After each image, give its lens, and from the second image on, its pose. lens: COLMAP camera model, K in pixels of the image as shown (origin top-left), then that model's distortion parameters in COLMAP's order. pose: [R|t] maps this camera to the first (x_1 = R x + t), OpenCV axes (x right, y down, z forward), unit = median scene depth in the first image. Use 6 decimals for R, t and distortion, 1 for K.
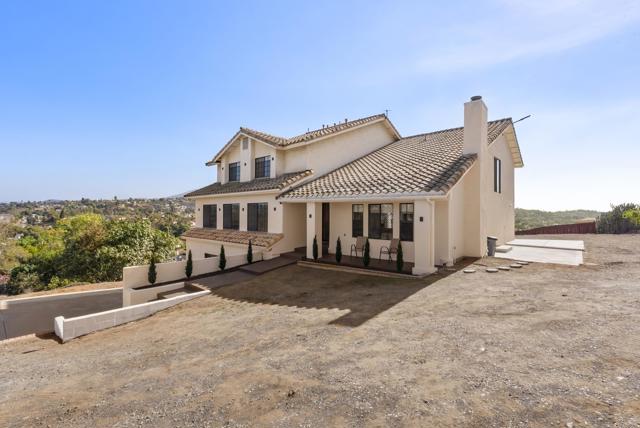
lens RADIAL K [[293.2, 0, 323.9], [0, 293.2, 215.7], [0, 0, 1]] dist [-0.005487, 0.001357]
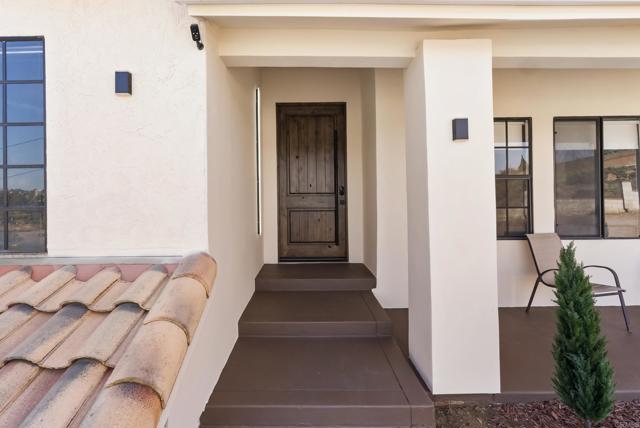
lens RADIAL K [[293.2, 0, 309.2], [0, 293.2, 203.5], [0, 0, 1]] dist [-0.005487, 0.001357]
pose [[0.760613, -0.005971, 0.649178, -0.171530], [0.020327, 0.999686, -0.014622, 0.033898], [-0.648887, 0.024317, 0.760496, 0.759968]]
